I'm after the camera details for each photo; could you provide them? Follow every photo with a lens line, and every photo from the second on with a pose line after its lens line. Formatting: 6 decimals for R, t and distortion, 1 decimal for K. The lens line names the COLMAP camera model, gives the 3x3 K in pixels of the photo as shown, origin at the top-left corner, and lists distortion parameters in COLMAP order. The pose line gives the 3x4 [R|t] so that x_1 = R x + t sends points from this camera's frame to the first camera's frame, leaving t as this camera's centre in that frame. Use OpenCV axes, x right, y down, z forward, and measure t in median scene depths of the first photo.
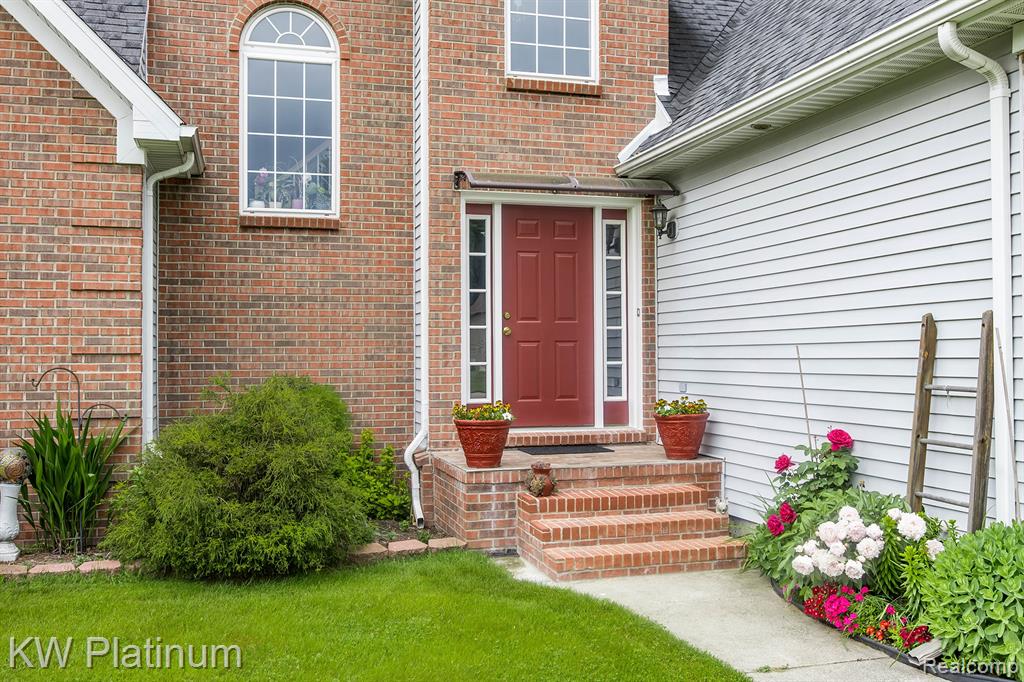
lens RADIAL K [[988.4, 0, 510.7], [0, 988.4, 343.9], [0, 0, 1]] dist [-0.003379, 0.000000]
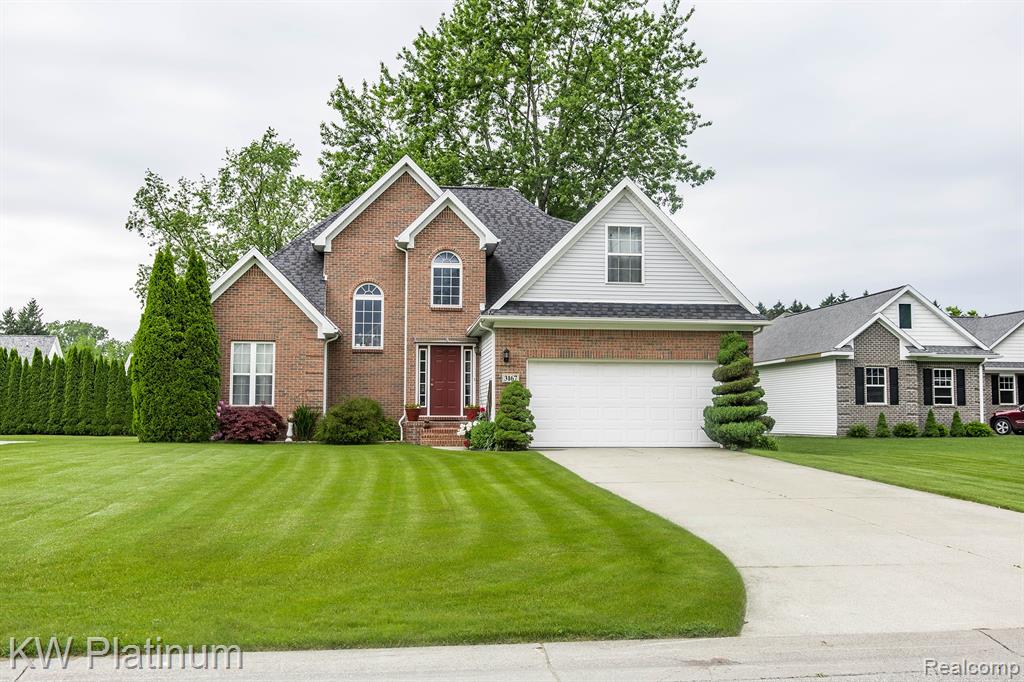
lens RADIAL K [[988.4, 0, 501.1], [0, 988.4, 344.2], [0, 0, 1]] dist [-0.003379, 0.000000]
pose [[0.986536, -0.002633, -0.163520, 0.745383], [-0.007596, 0.998054, -0.061895, 0.051838], [0.163365, 0.062304, 0.984596, -2.134732]]
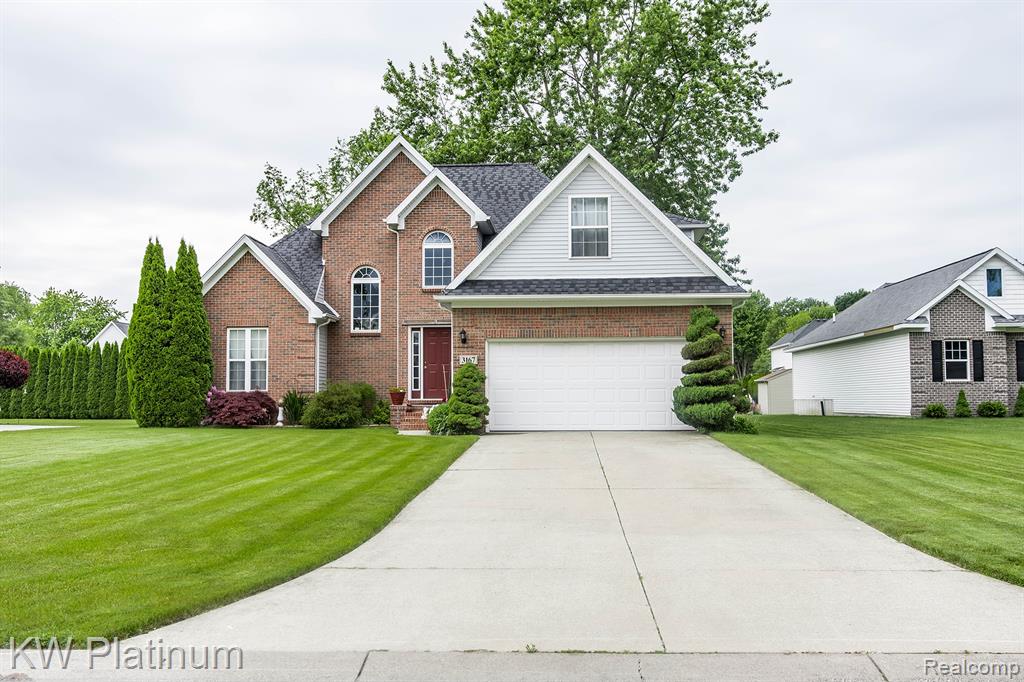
lens RADIAL K [[988.4, 0, 492.8], [0, 988.4, 349.6], [0, 0, 1]] dist [-0.003379, 0.000000]
pose [[0.939451, -0.016166, -0.342303, 1.286359], [0.003929, 0.999329, -0.036414, 0.045019], [0.342662, 0.032864, 0.938884, -1.899842]]
